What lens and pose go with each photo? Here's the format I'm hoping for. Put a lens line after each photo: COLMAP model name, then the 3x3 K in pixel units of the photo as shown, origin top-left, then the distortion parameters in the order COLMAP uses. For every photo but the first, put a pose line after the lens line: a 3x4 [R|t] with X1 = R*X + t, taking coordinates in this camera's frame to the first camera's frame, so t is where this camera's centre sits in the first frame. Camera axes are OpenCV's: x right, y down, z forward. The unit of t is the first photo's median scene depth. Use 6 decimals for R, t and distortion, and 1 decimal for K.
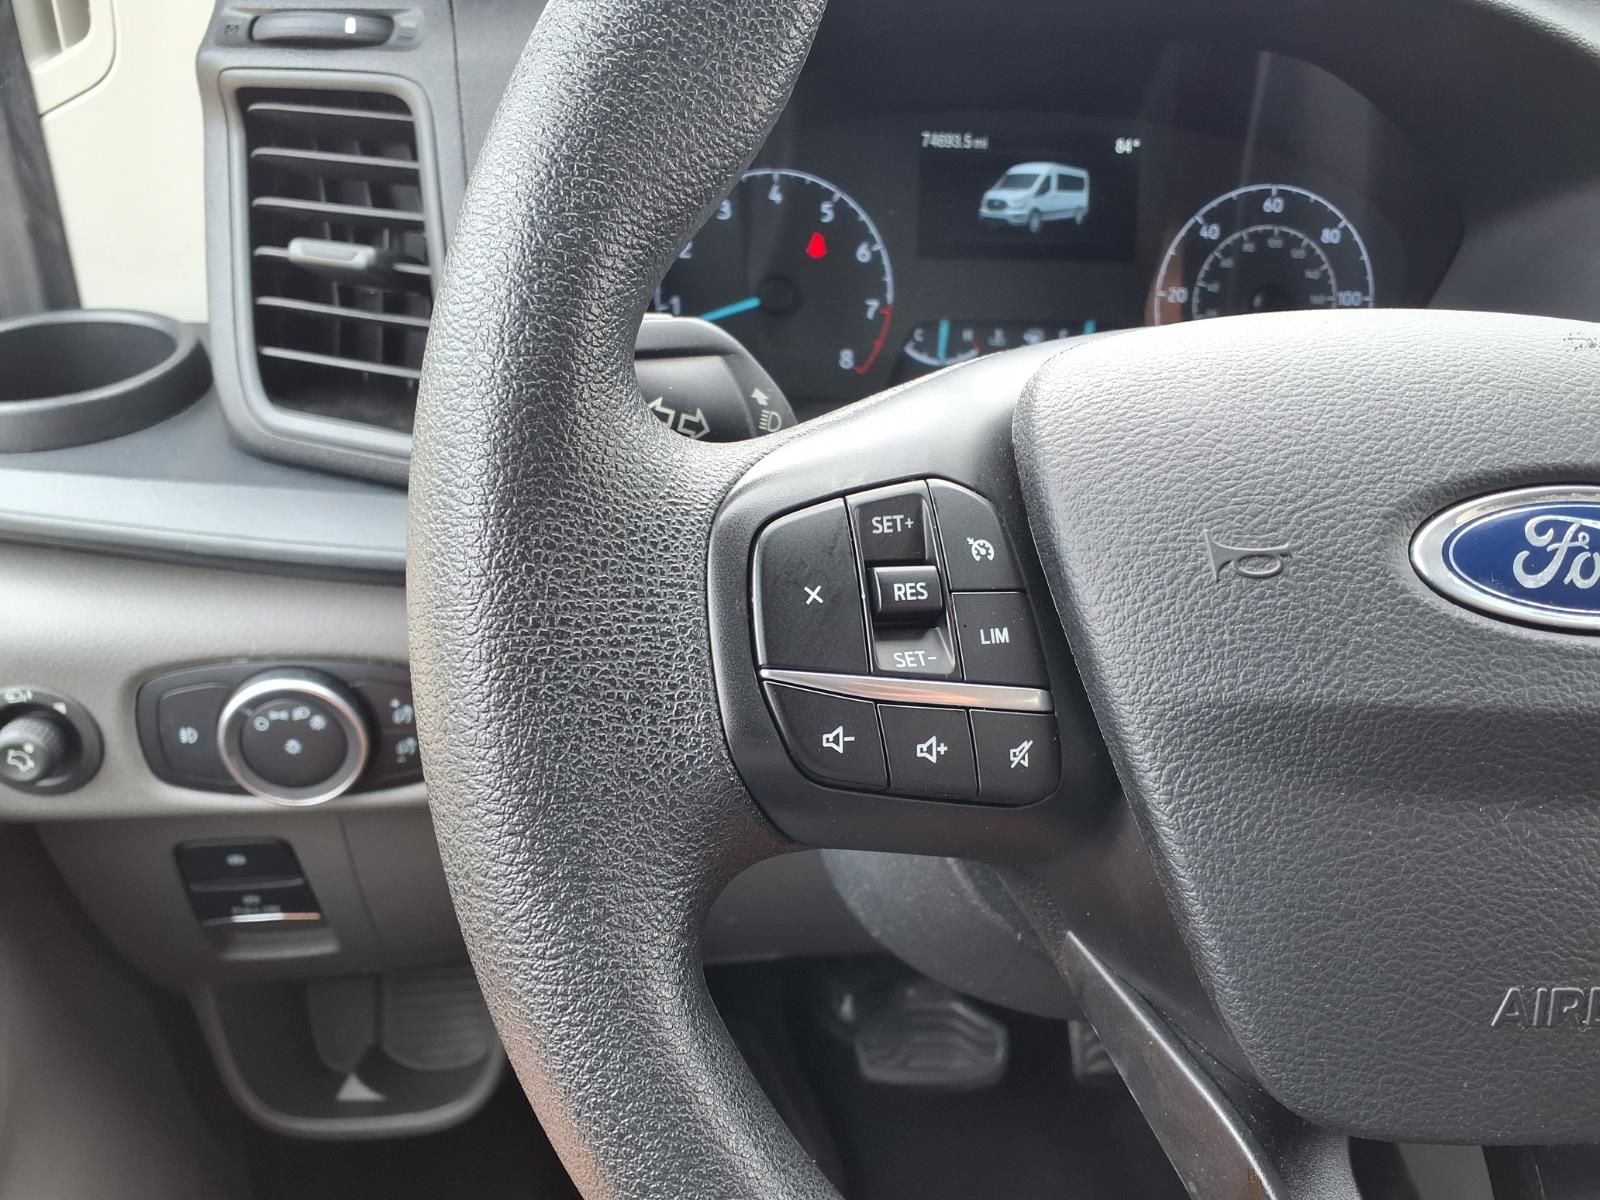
lens RADIAL K [[1306.1, 0, 828.8], [0, 1306.1, 562.0], [0, 0, 1]] dist [0.073793, -0.100703]
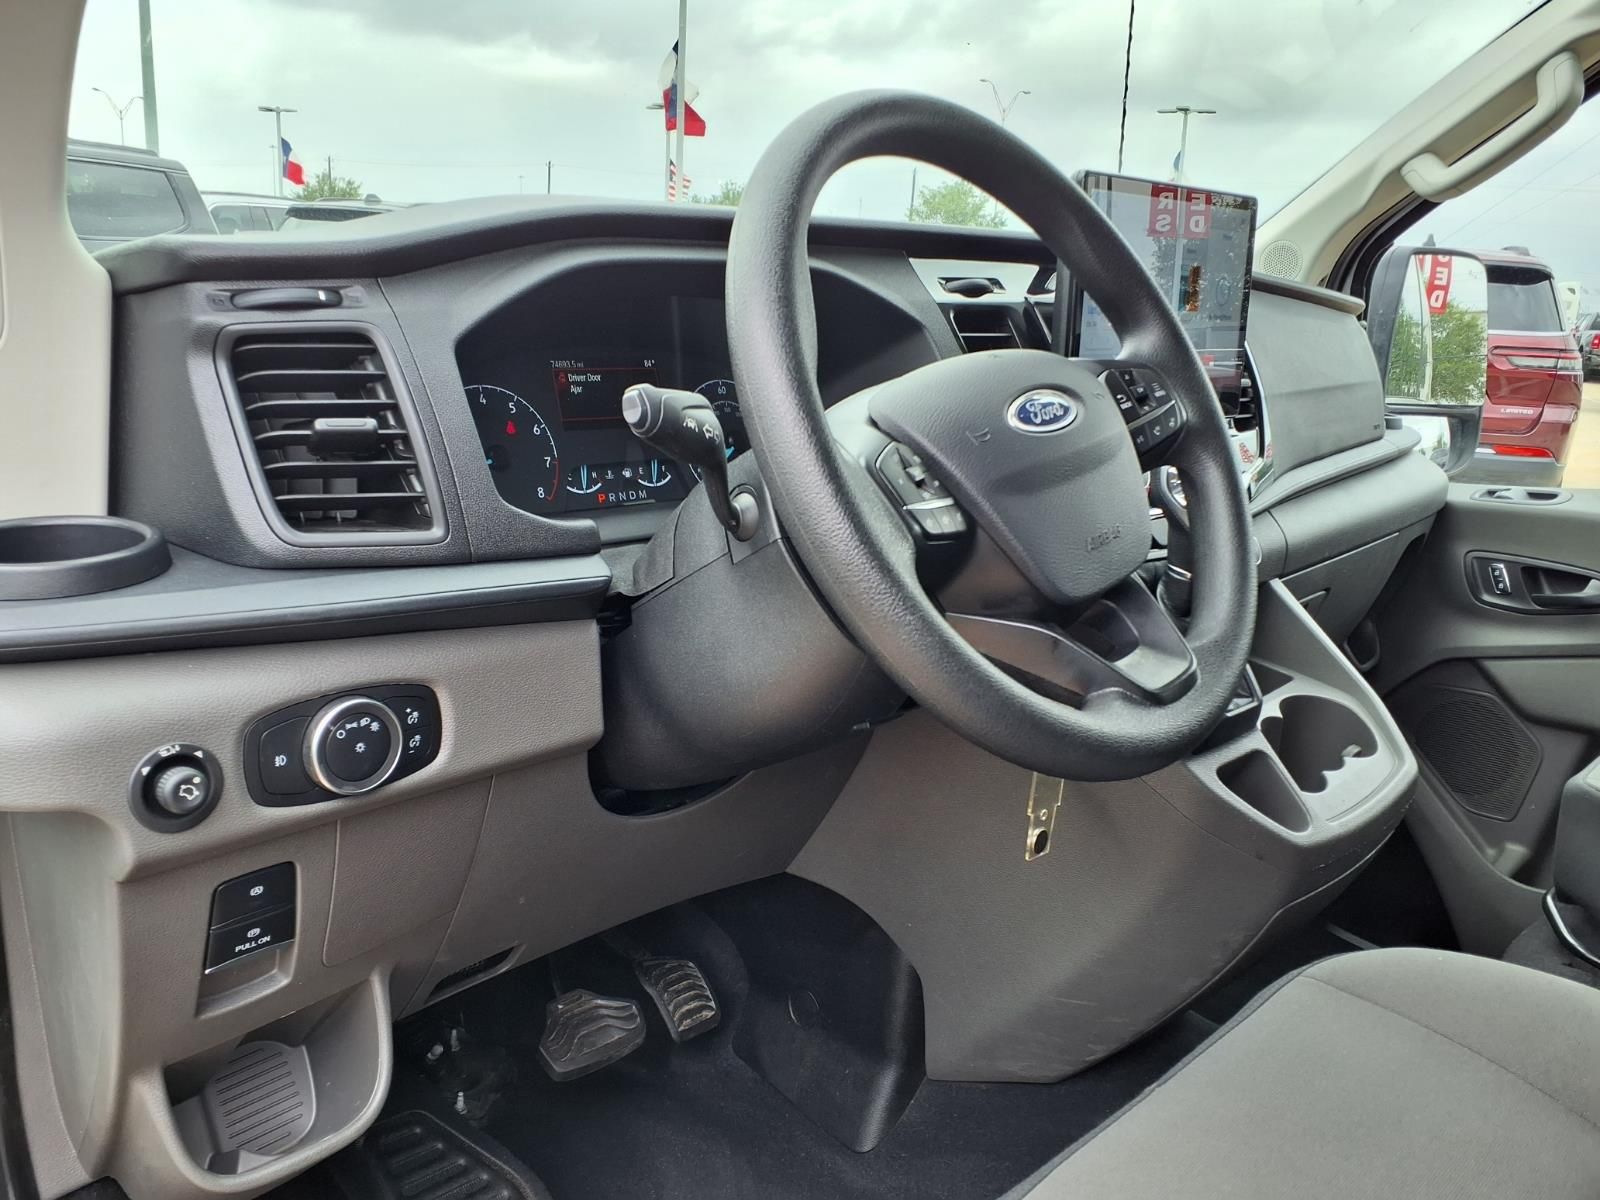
lens RADIAL K [[1319.7, 0, 764.4], [0, 1319.7, 573.0], [0, 0, 1]] dist [0.069788, -0.093305]
pose [[0.766410, -0.142082, 0.626441, -0.977537], [0.289206, 0.947120, -0.139011, 0.296862], [-0.573564, 0.287710, 0.766973, -0.465510]]
